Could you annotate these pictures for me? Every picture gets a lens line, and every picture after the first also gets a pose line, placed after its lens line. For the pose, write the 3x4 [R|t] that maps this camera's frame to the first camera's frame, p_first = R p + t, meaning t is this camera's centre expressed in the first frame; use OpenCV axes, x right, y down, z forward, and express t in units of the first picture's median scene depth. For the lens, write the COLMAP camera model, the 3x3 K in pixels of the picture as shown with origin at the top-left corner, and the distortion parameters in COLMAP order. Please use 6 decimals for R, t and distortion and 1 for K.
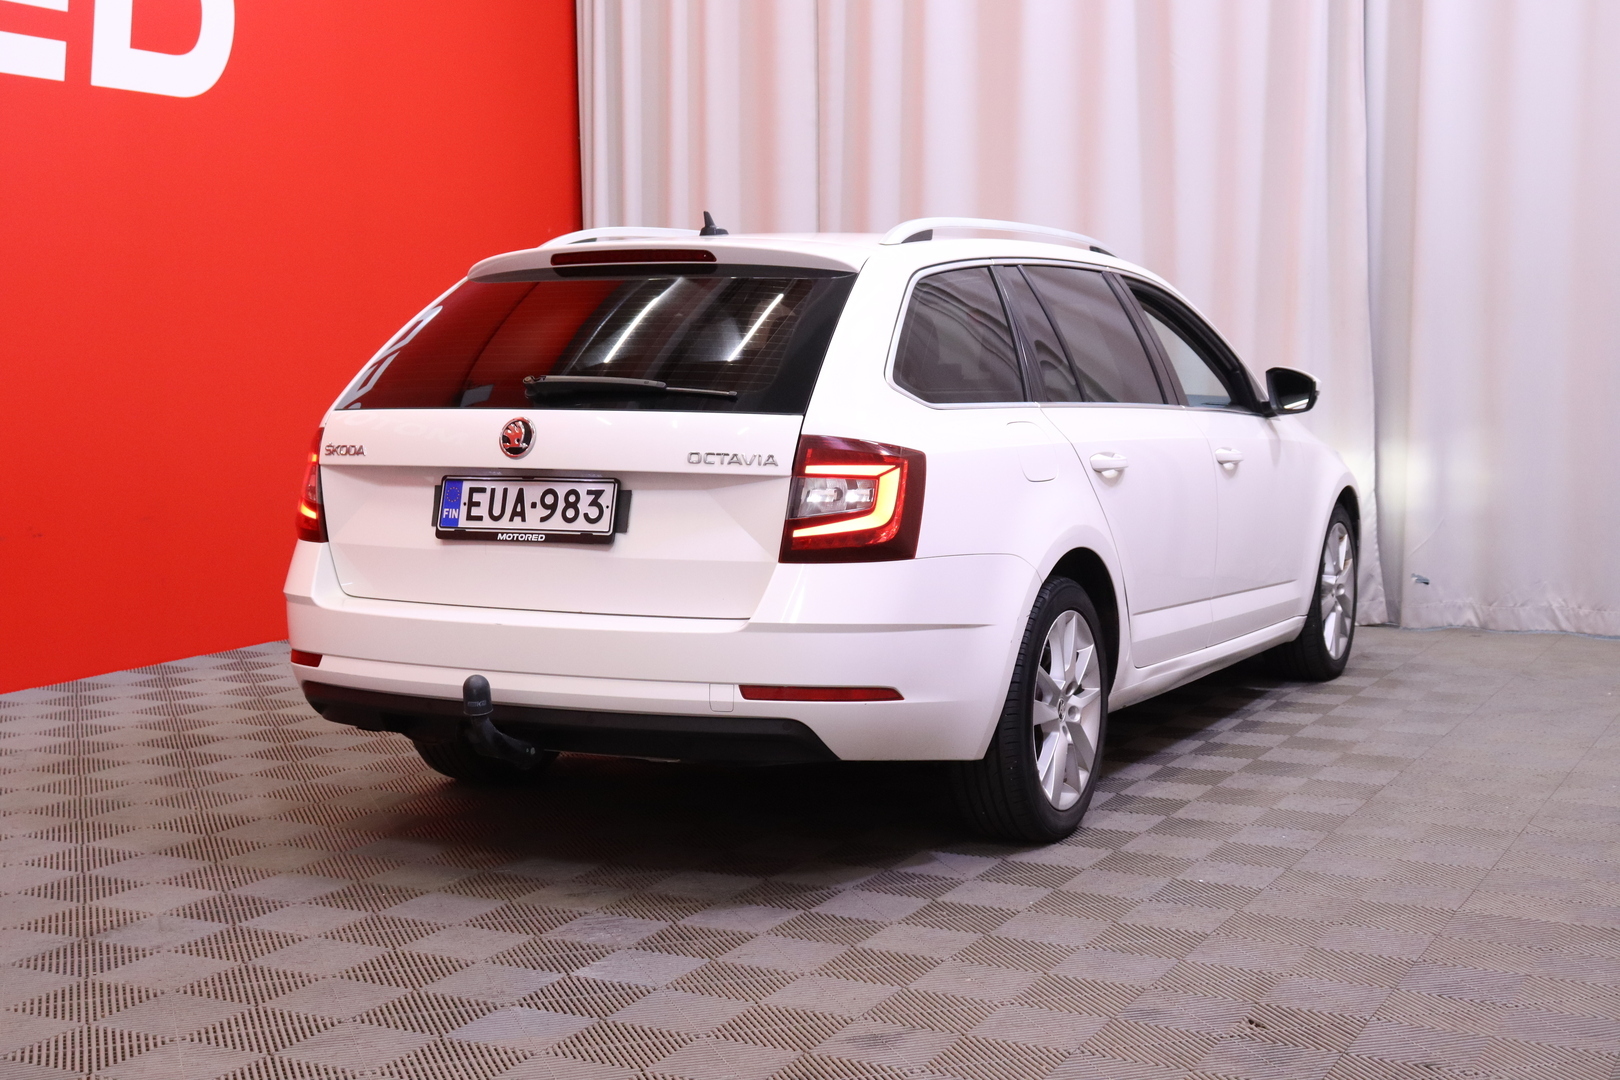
lens RADIAL K [[2416.3, 0, 810.0], [0, 2416.3, 540.0], [0, 0, 1]] dist [-0.276799, -0.003394]
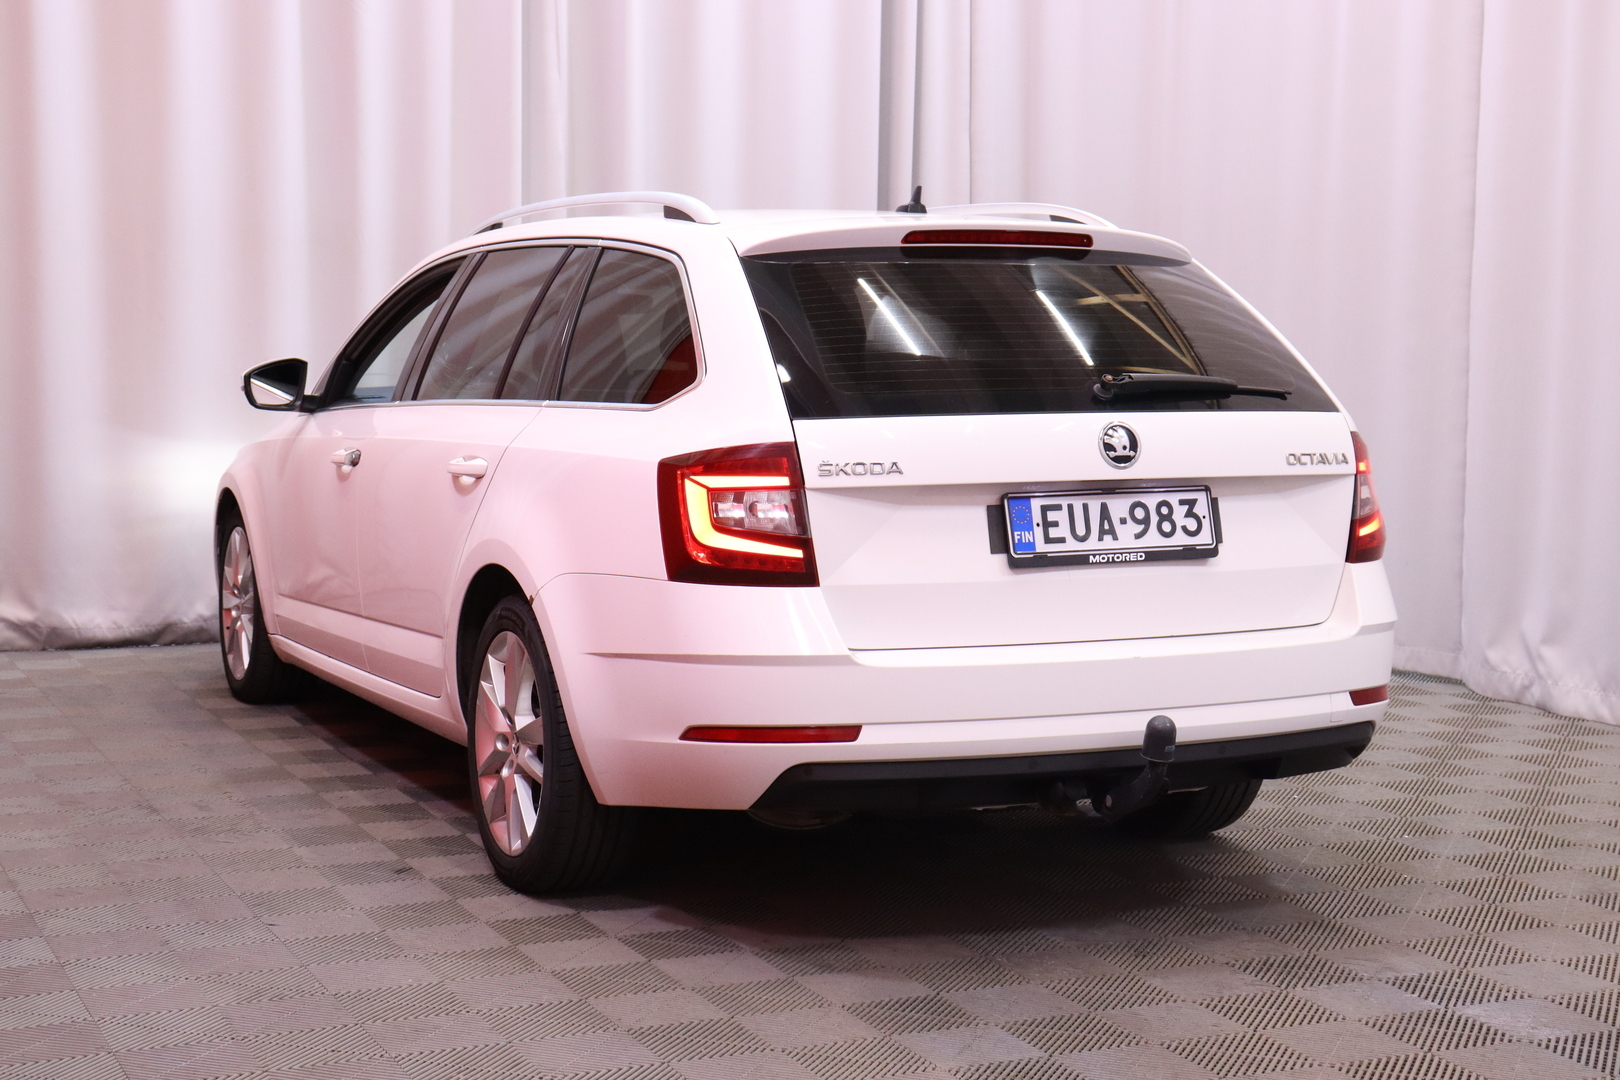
lens RADIAL K [[2665.3, 0, 810.7], [0, 2665.3, 589.2], [0, 0, 1]] dist [0.207711, 0.008704]
pose [[0.610071, -0.072541, 0.789019, -0.964741], [0.060539, 0.997157, 0.044868, -0.040504], [-0.790031, 0.020394, 0.612728, 0.489402]]
